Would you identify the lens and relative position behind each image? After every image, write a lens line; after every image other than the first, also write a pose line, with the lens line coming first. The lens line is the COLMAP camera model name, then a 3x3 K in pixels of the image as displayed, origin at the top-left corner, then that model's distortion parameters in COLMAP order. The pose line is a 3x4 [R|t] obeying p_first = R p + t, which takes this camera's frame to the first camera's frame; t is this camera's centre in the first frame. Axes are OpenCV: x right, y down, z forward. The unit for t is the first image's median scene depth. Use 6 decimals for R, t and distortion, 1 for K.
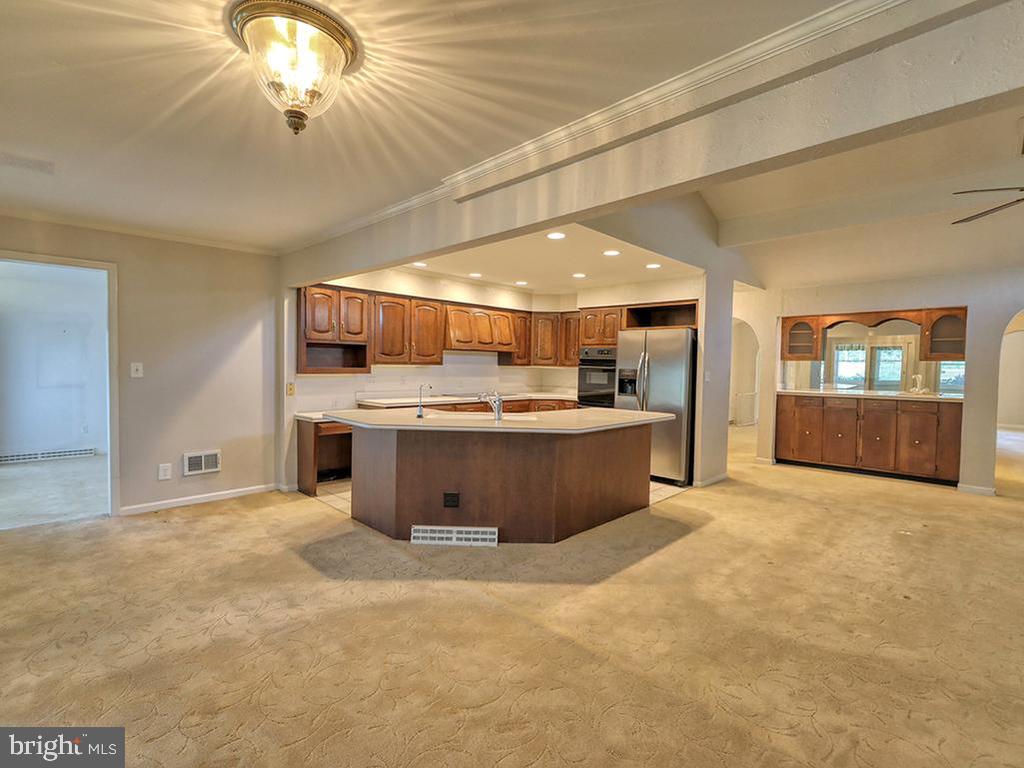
lens RADIAL K [[481.1, 0, 514.7], [0, 481.1, 384.4], [0, 0, 1]] dist [-0.012409, 0.000318]
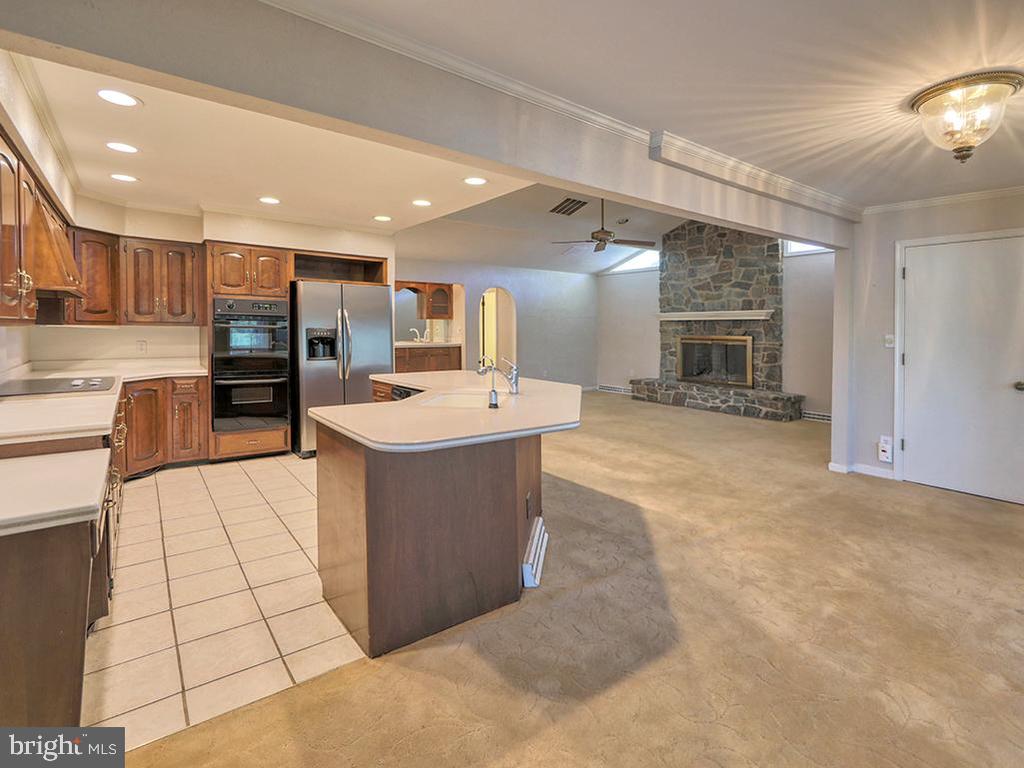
lens RADIAL K [[486.6, 0, 506.7], [0, 486.6, 332.4], [0, 0, 1]] dist [-0.000306, 0.000154]
pose [[0.156755, -0.024677, 0.987329, -0.595345], [0.033989, 0.999230, 0.019578, -0.033368], [-0.987052, 0.030489, 0.157473, 0.605521]]
